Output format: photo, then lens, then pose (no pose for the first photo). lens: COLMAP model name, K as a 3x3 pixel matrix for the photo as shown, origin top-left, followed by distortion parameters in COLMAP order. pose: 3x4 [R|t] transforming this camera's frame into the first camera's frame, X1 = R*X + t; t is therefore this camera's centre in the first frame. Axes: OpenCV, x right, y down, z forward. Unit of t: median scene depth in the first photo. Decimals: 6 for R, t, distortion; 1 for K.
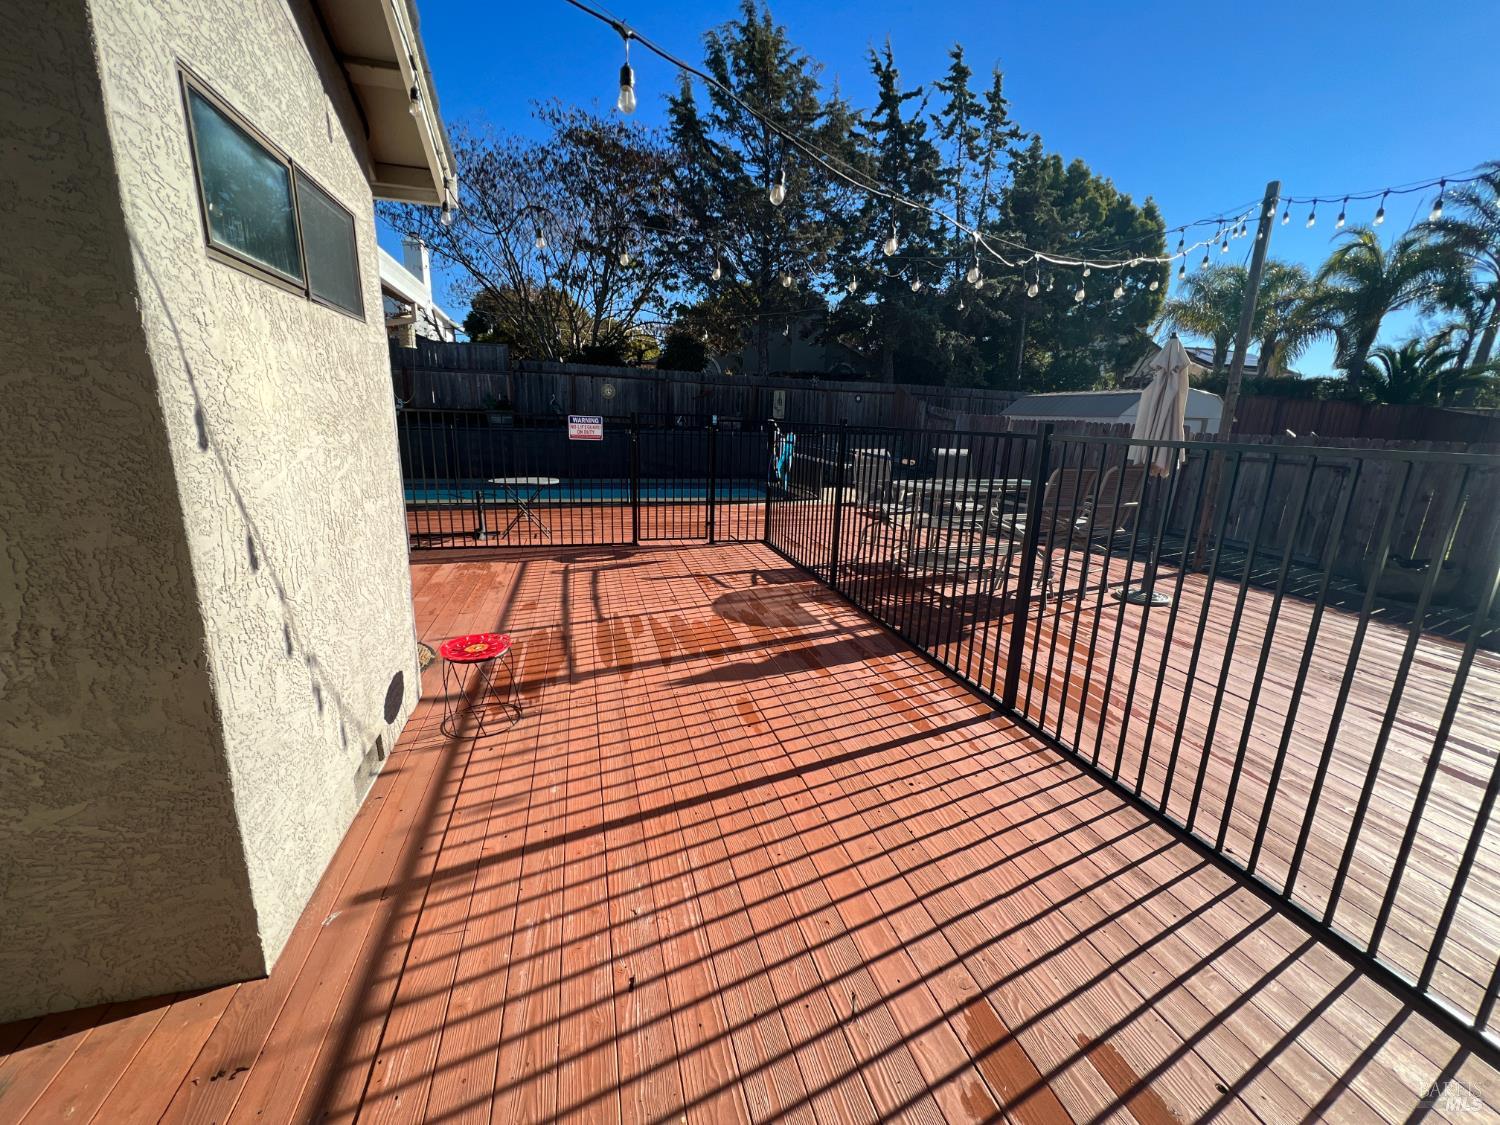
lens RADIAL K [[596.9, 0, 754.4], [0, 596.9, 560.1], [0, 0, 1]] dist [-0.005138, 0.000856]
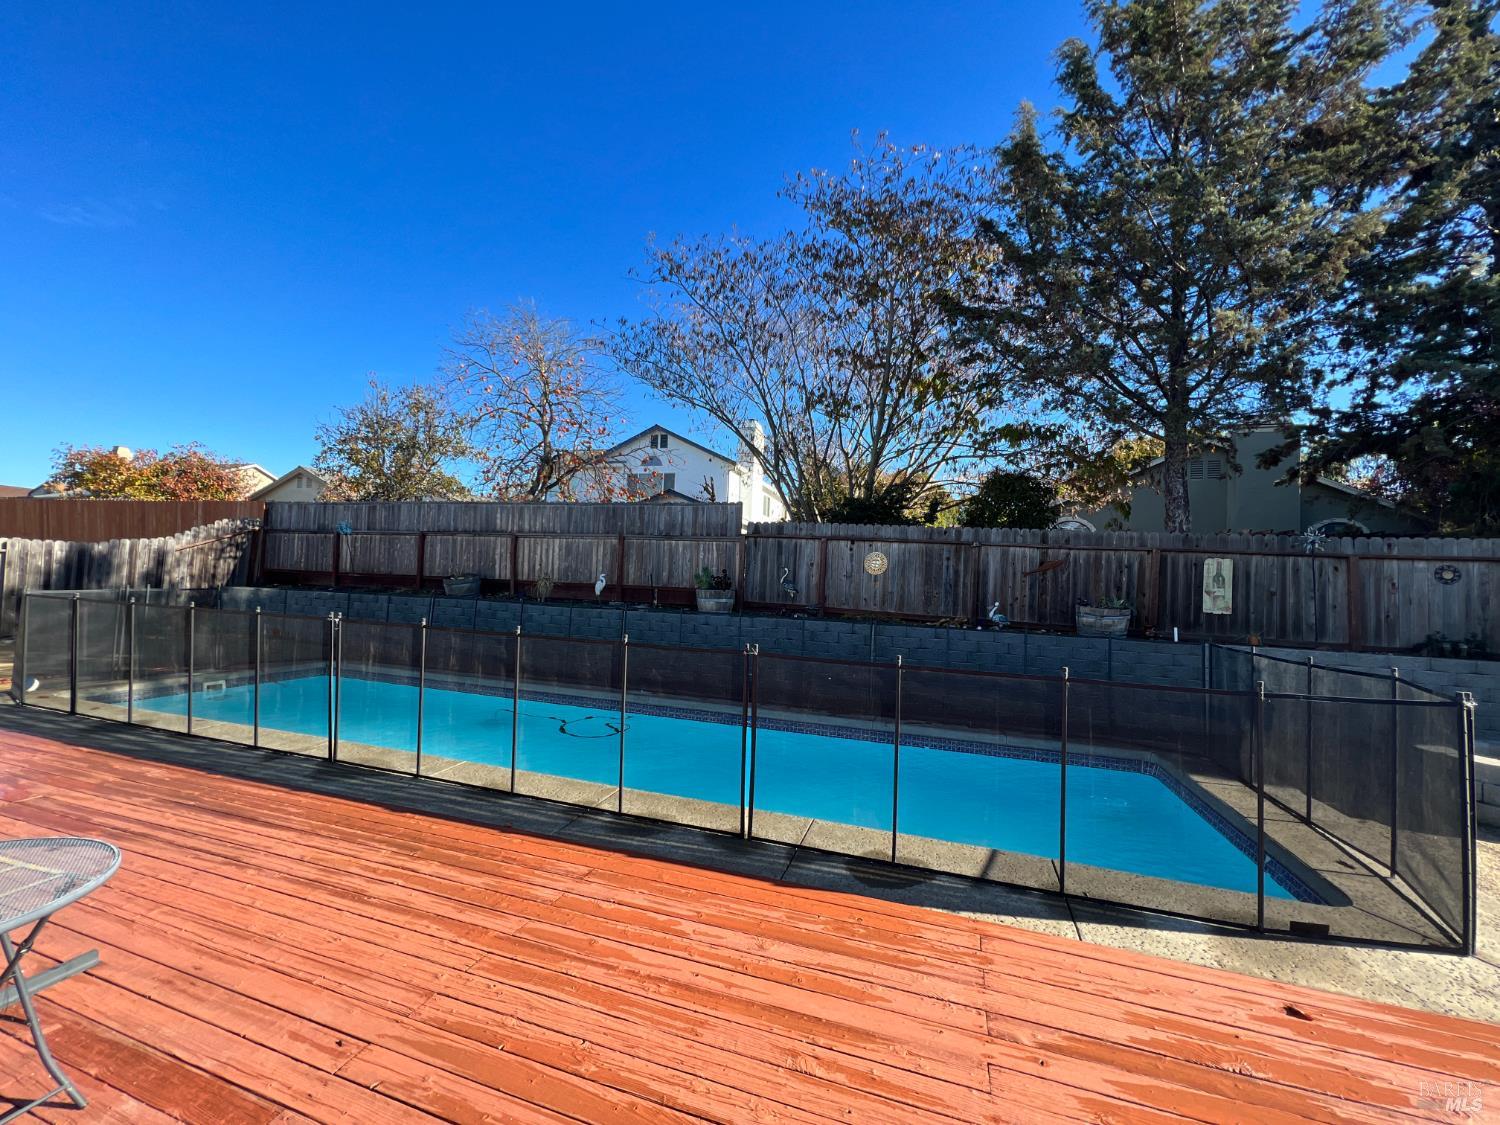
lens RADIAL K [[596.9, 0, 749.9], [0, 596.9, 564.9], [0, 0, 1]] dist [-0.005138, 0.000856]
pose [[0.825595, -0.010967, -0.564156, 0.000693], [-0.151328, 0.958882, -0.240095, -0.109832], [0.543592, 0.283594, 0.789989, 0.429052]]
